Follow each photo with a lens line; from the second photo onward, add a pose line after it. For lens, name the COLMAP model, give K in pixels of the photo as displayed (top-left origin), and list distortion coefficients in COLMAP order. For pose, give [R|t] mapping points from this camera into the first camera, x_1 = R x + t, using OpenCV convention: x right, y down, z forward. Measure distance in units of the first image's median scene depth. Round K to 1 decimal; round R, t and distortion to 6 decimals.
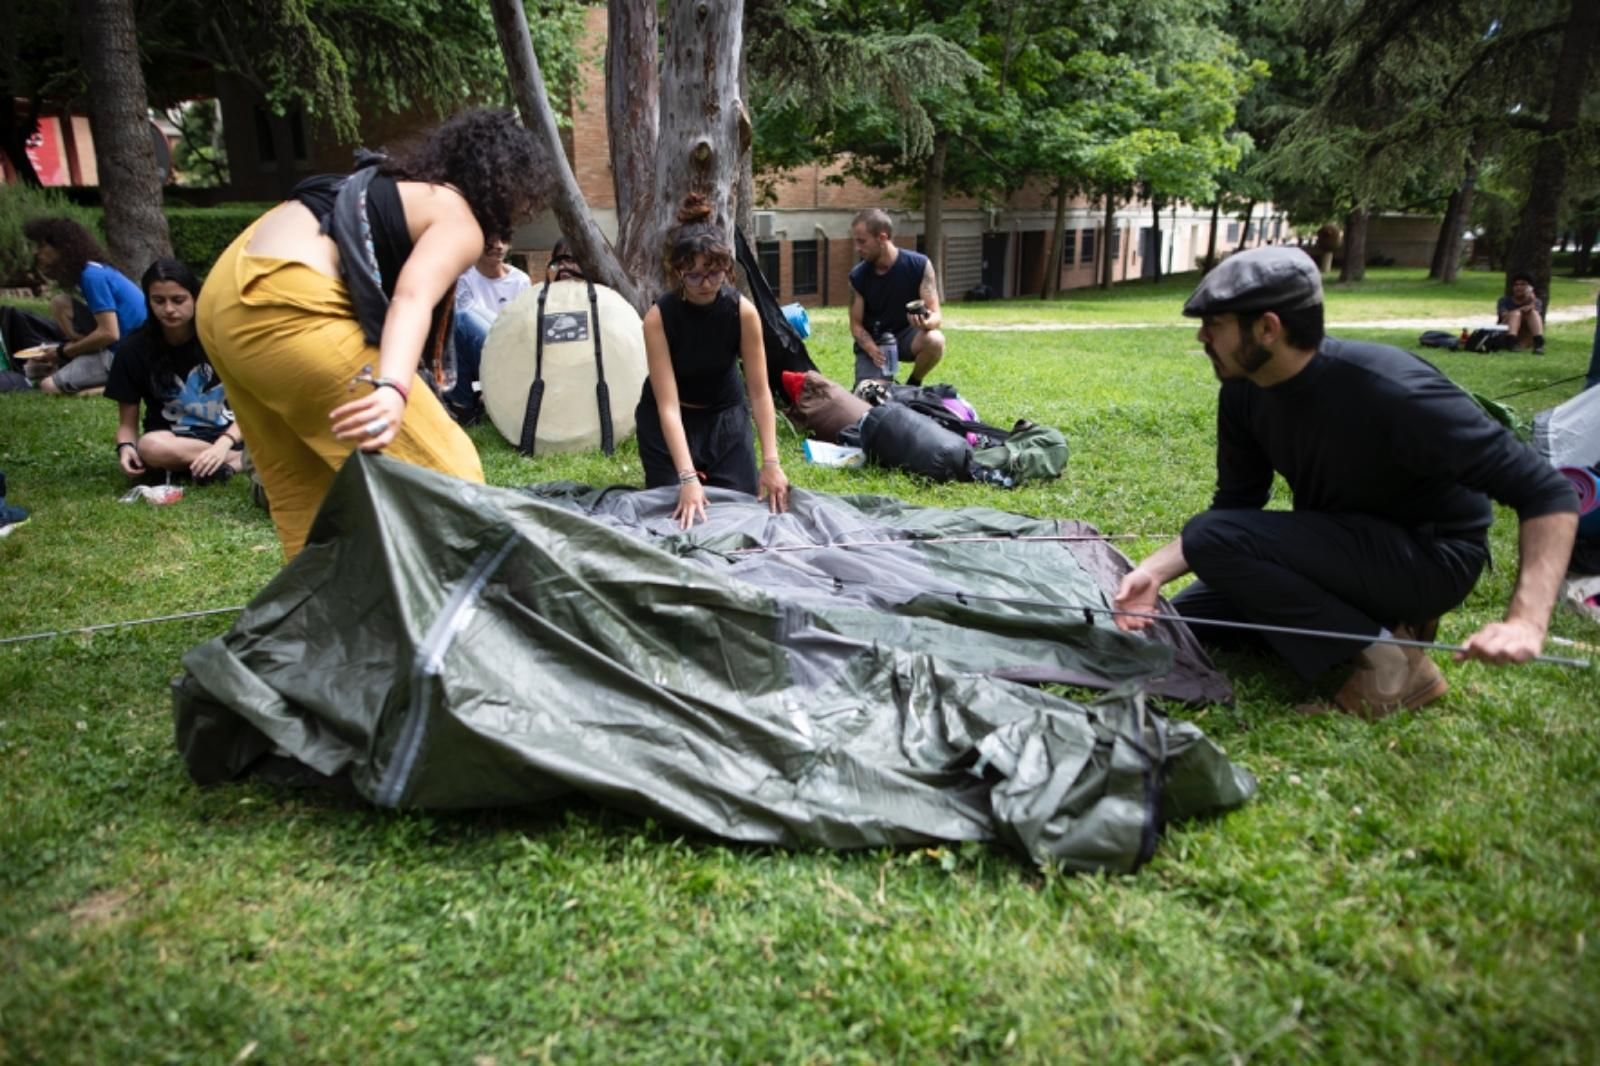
lens RADIAL K [[1105.5, 0, 793.0], [0, 1105.5, 531.4], [0, 0, 1]] dist [-0.026276, 0.020999]
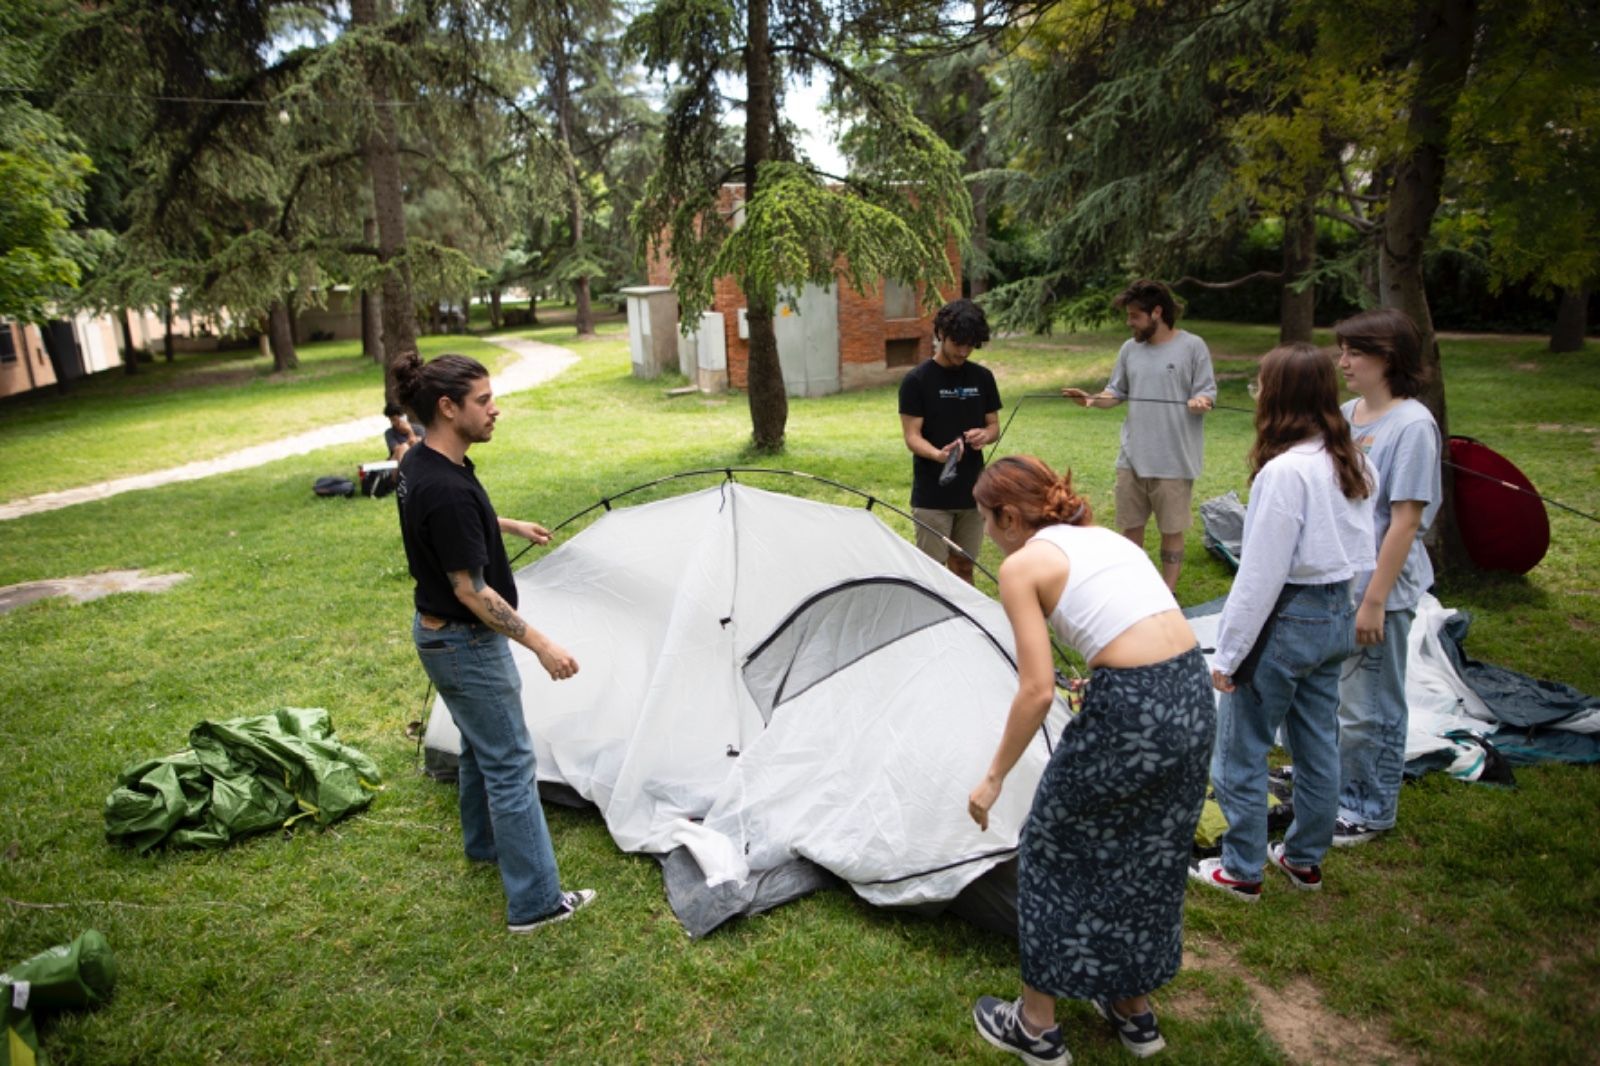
lens RADIAL K [[1105.5, 0, 797.6], [0, 1105.5, 538.6], [0, 0, 1]] dist [-0.026276, 0.020999]
pose [[0.647252, -0.219770, 0.729908, 0.100173], [0.251903, 0.965409, 0.067300, -0.059583], [-0.719451, 0.140306, 0.680224, 0.069783]]
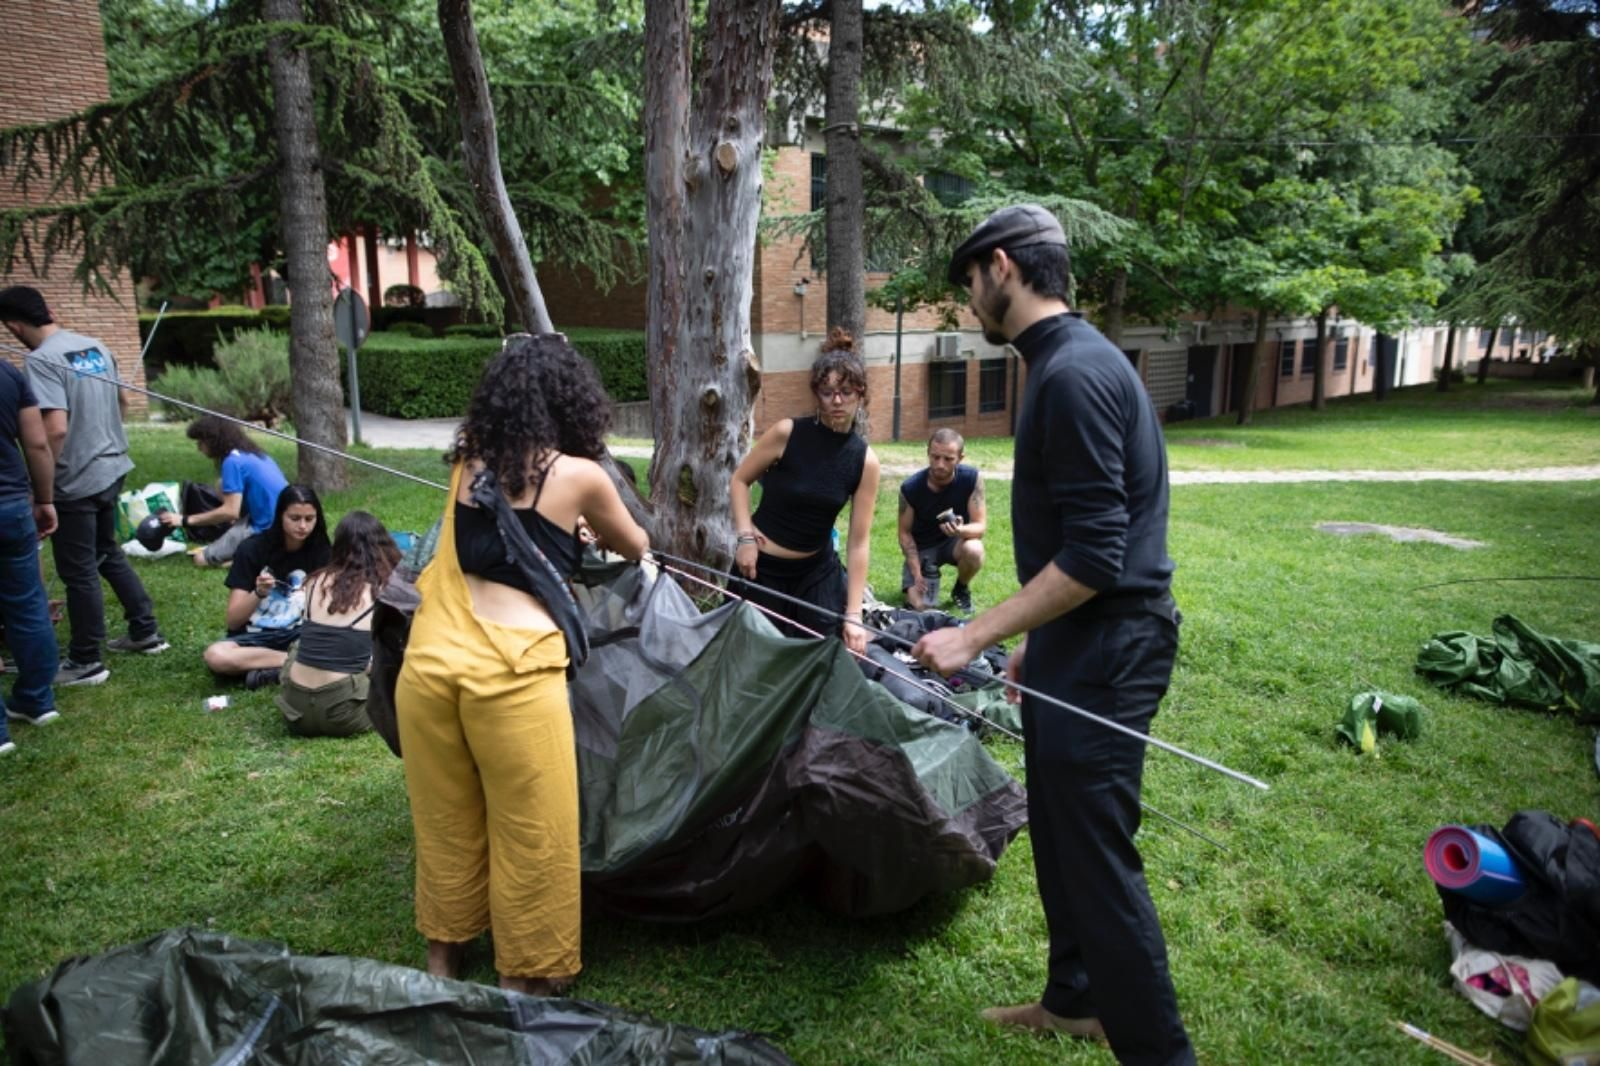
lens RADIAL K [[1105.5, 0, 796.9], [0, 1105.5, 531.9], [0, 0, 1]] dist [-0.026276, 0.020999]
pose [[0.980347, 0.037414, -0.193701, 0.050628], [-0.052570, 0.995894, -0.073701, -0.032813], [0.190148, 0.082436, 0.978288, -0.006754]]
